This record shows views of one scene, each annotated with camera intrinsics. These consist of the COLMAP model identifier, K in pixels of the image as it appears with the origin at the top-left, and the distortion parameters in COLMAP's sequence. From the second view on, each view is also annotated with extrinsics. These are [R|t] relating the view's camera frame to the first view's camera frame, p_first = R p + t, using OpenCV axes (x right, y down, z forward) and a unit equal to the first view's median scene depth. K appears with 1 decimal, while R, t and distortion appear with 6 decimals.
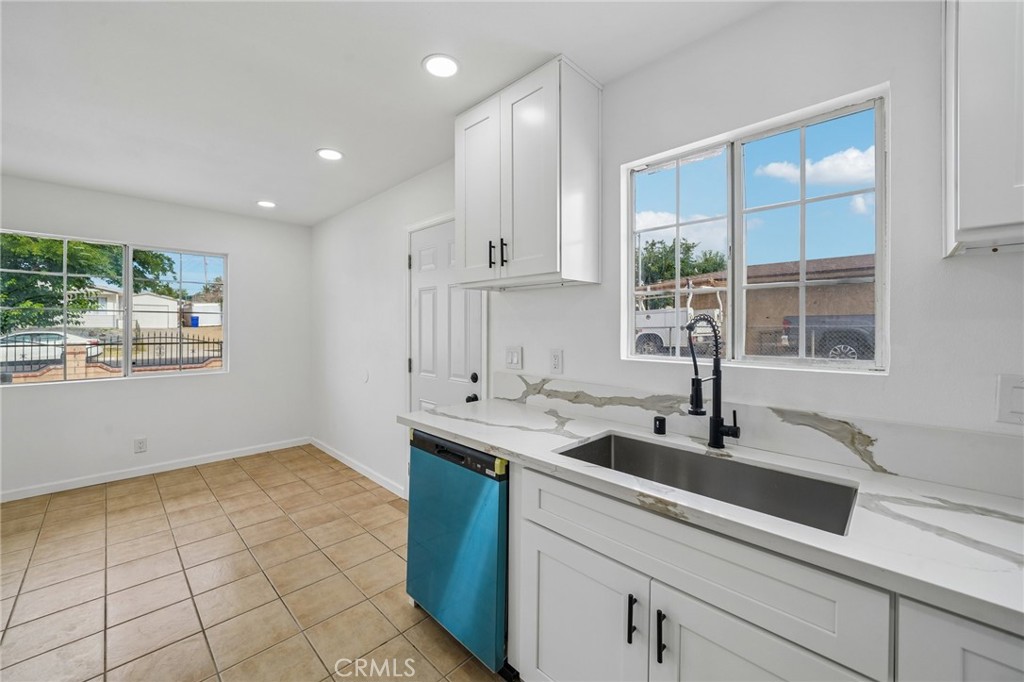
lens RADIAL K [[392.8, 0, 517.8], [0, 392.8, 331.1], [0, 0, 1]] dist [-0.011202, 0.000393]
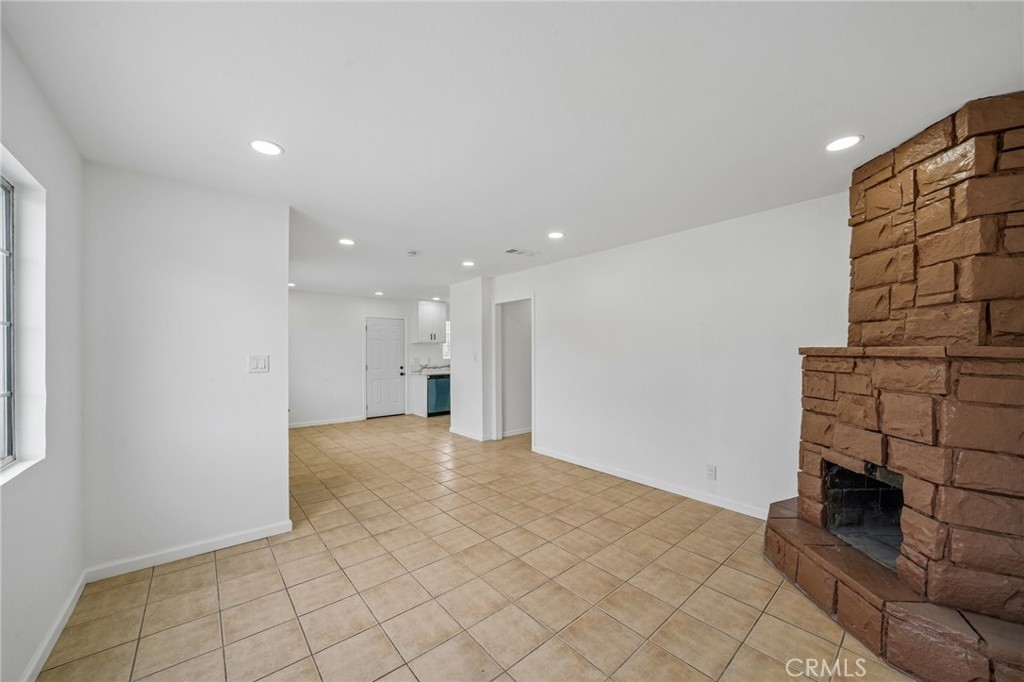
lens RADIAL K [[363.5, 0, 511.2], [0, 363.5, 351.1], [0, 0, 1]] dist [-0.012385, 0.000396]
pose [[0.083179, -0.004518, 0.996524, -2.513614], [0.007298, 0.999966, 0.003925, -0.022856], [-0.996508, 0.006946, 0.083209, -0.158839]]
